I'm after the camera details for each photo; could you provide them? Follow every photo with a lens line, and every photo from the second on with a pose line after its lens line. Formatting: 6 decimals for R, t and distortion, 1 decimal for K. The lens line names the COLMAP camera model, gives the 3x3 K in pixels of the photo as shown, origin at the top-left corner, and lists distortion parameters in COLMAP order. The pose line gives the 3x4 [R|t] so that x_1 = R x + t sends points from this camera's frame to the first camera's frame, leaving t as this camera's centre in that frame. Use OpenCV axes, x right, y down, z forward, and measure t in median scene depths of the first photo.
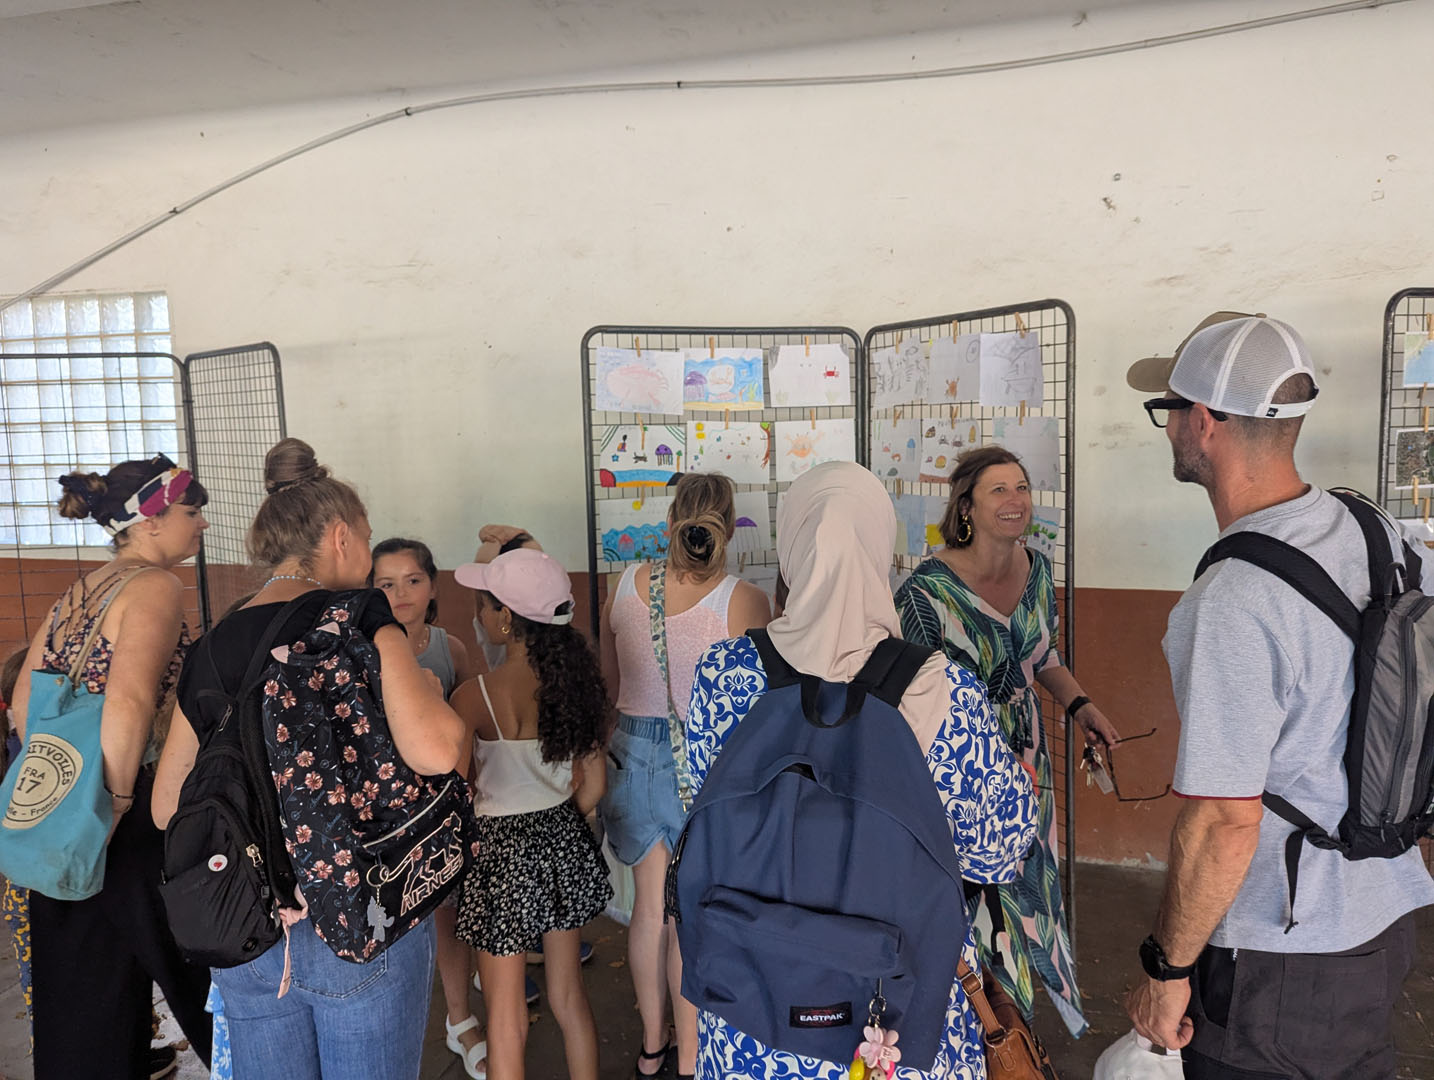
lens RADIAL K [[1021.9, 0, 725.5], [0, 1021.9, 524.3], [0, 0, 1]] dist [0.066577, -0.072659]
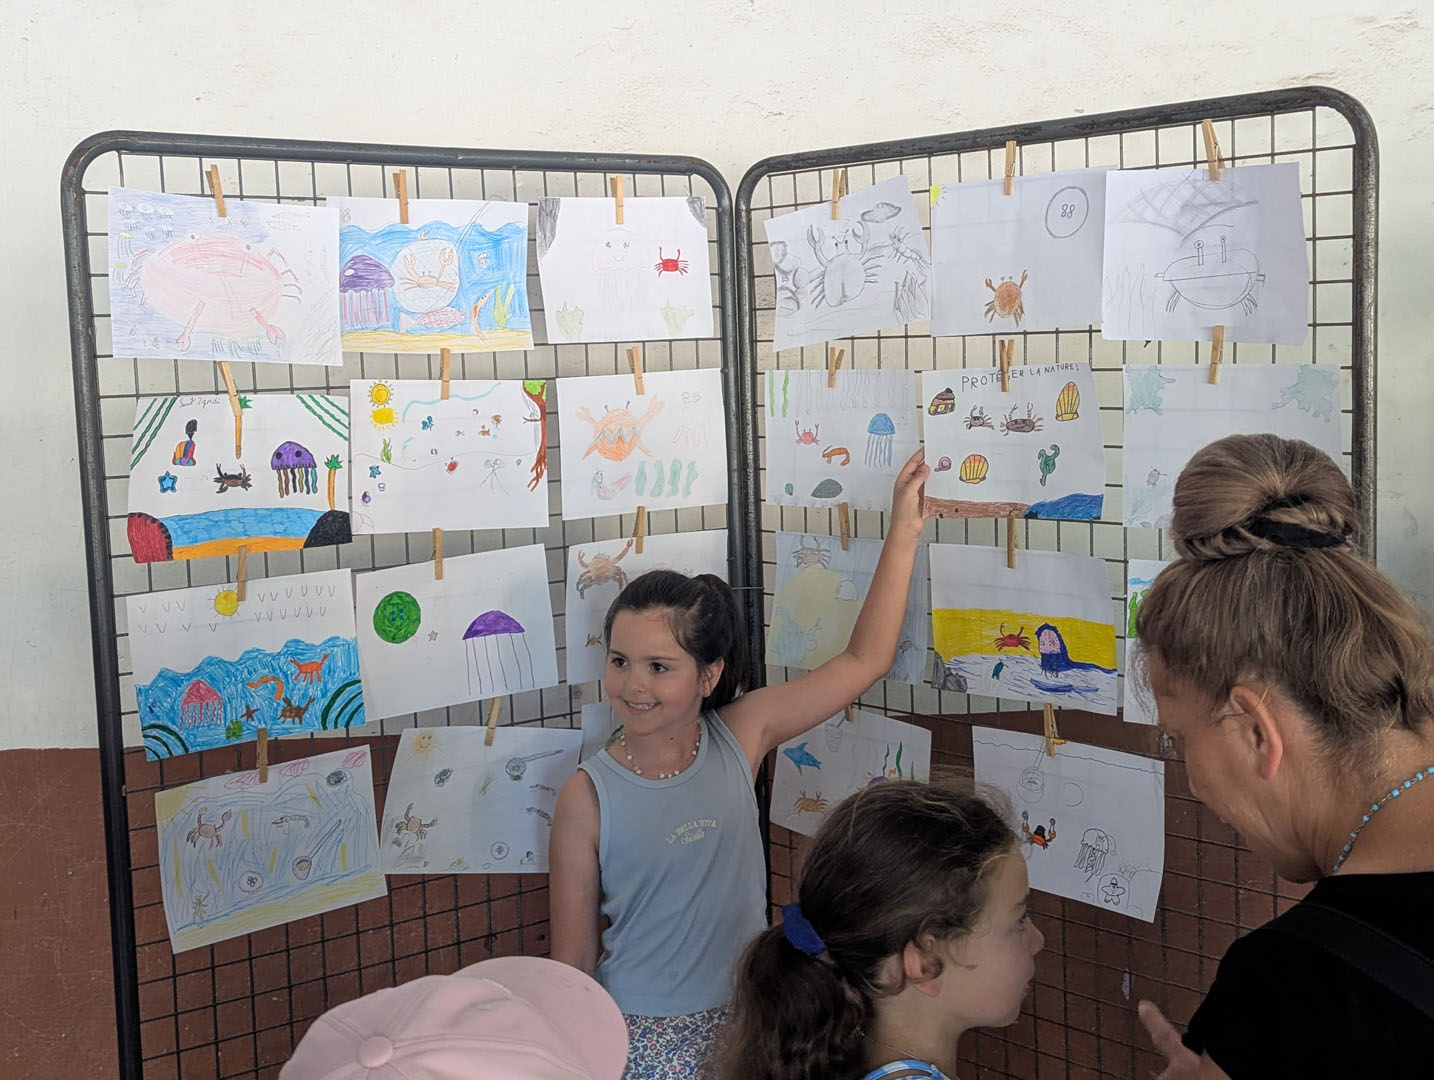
lens RADIAL K [[1651.5, 0, 719.9], [0, 1651.5, 482.7], [0, 0, 1]] dist [0.112562, -0.495517]
pose [[0.943311, -0.037546, 0.329779, -0.115644], [0.045240, 0.998853, -0.015685, -0.045090], [-0.328812, 0.029715, 0.943928, 0.349402]]
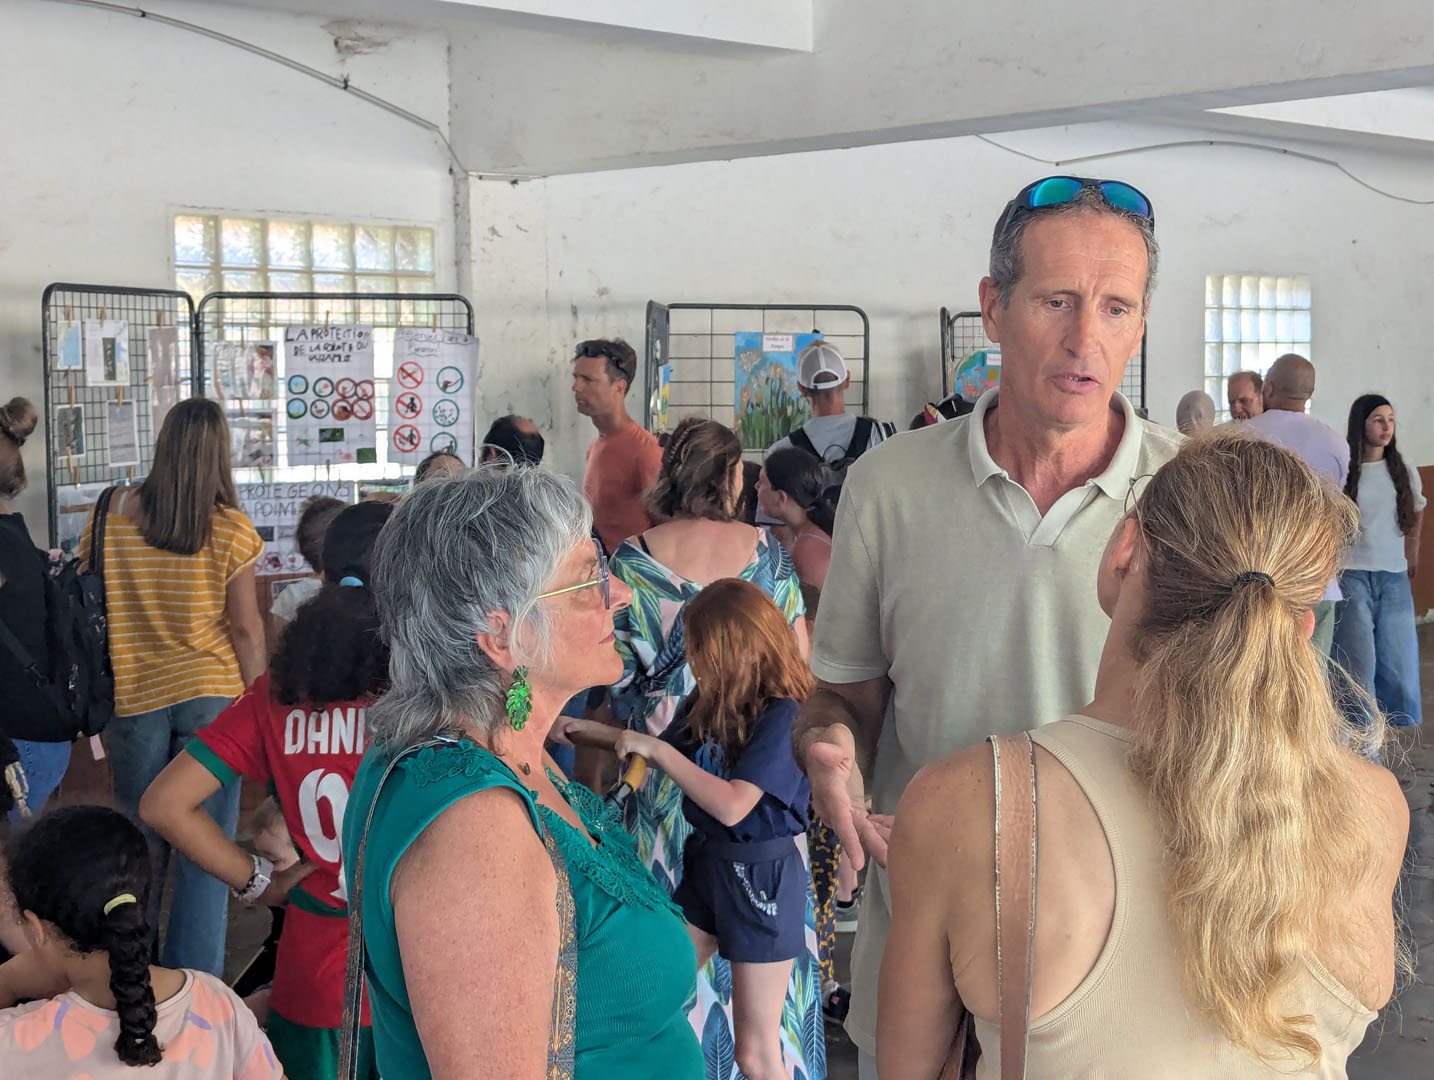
lens RADIAL K [[2322.1, 0, 713.9], [0, 2322.1, 499.2], [0, 0, 1]] dist [0.283456, -1.490012]
pose [[0.462038, -0.034237, 0.886199, -1.049939], [0.093793, 0.995537, -0.010440, 0.083752], [-0.881887, 0.087943, 0.463187, -0.656426]]
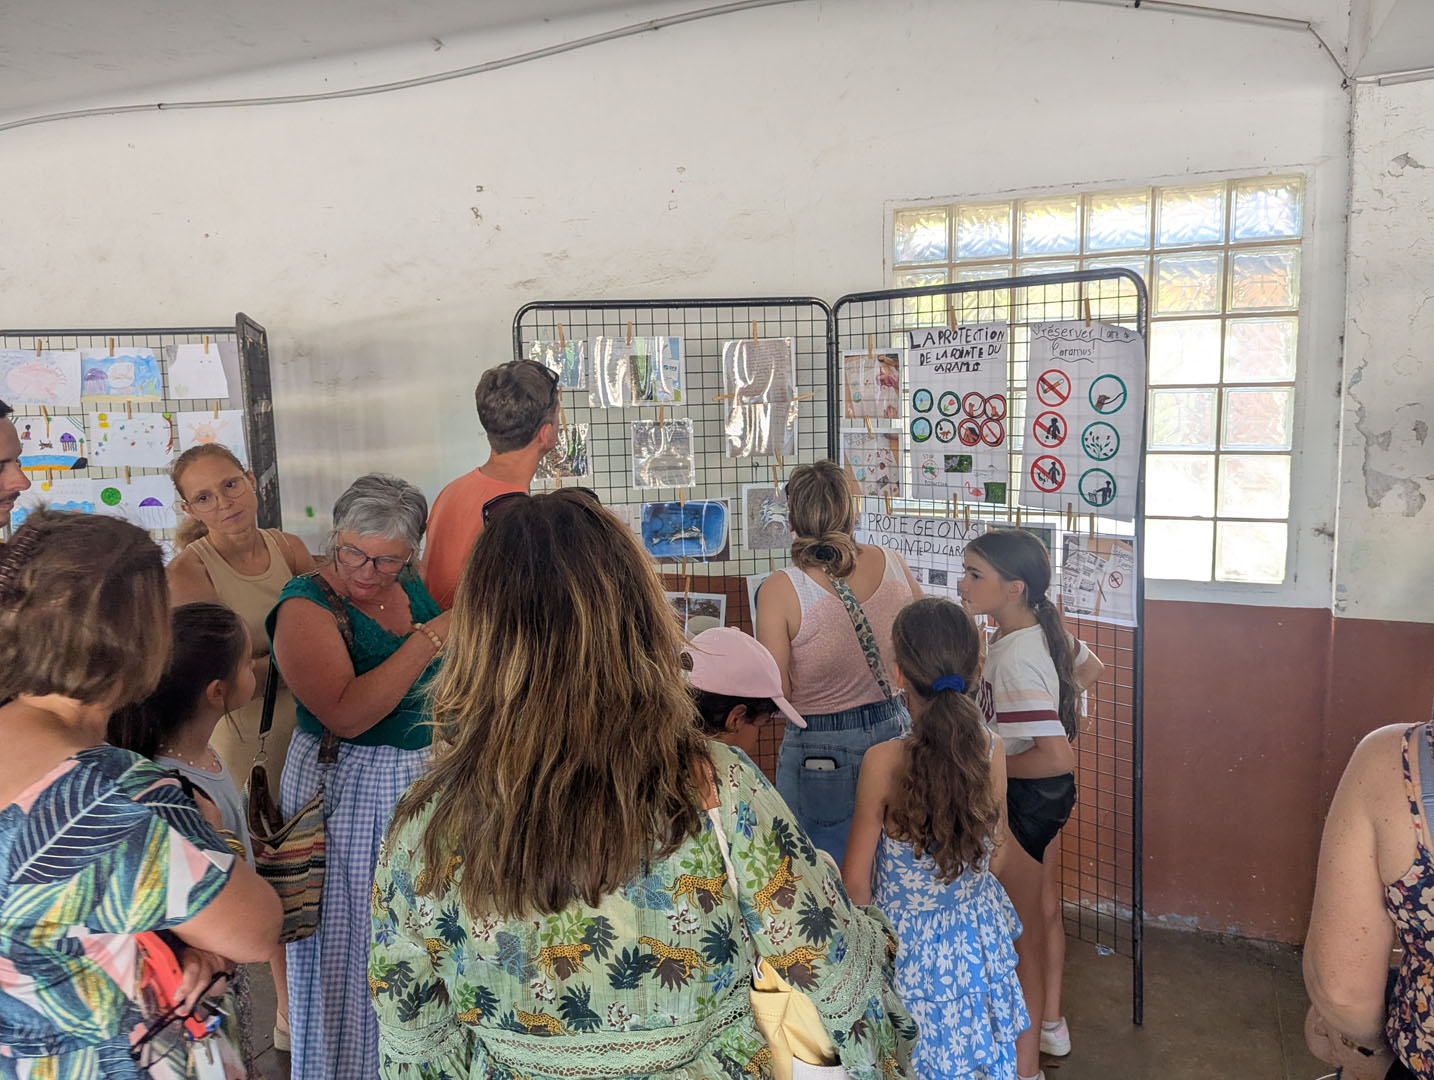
lens RADIAL K [[1064.3, 0, 722.7], [0, 1064.3, 515.2], [0, 0, 1]] dist [0.080137, -0.091528]
pose [[0.992551, 0.010159, -0.121409, 0.806918], [-0.007499, 0.999722, 0.022350, -0.018984], [0.121603, -0.021273, 0.992351, -0.106609]]
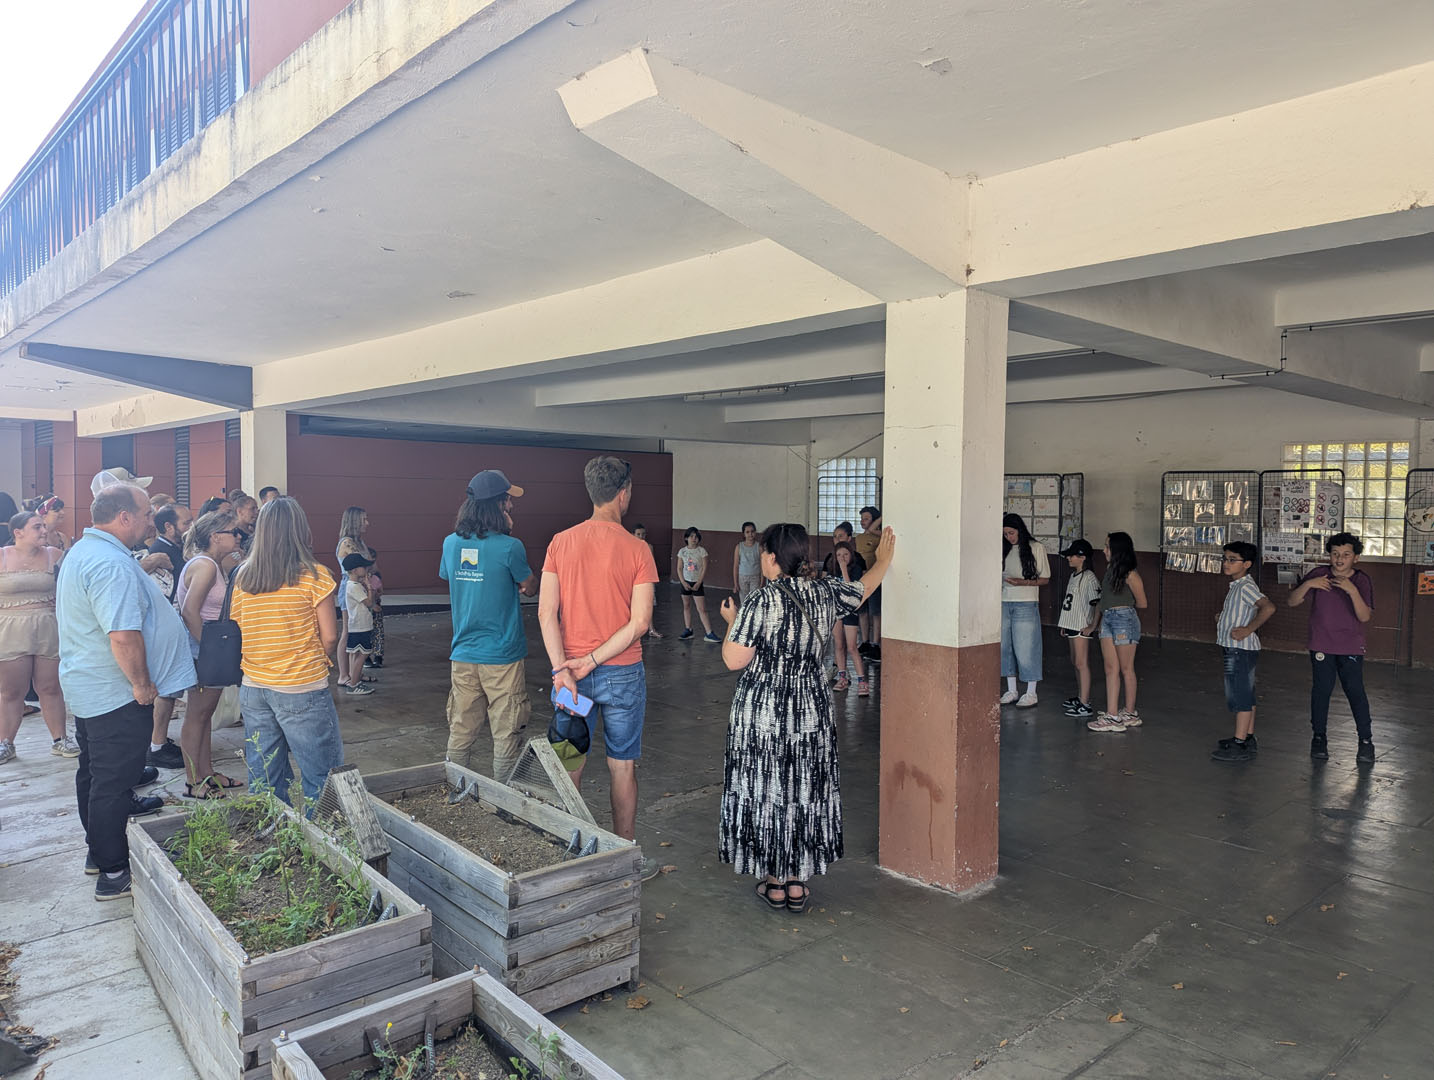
lens RADIAL K [[982.0, 0, 687.2], [0, 982.0, 535.7], [0, 0, 1]] dist [-0.000021, -0.032254]
pose [[0.828322, 0.044314, -0.558497, 1.018561], [-0.076612, 0.996462, -0.034561, 0.255080], [0.554990, 0.071415, 0.828786, -2.680946]]
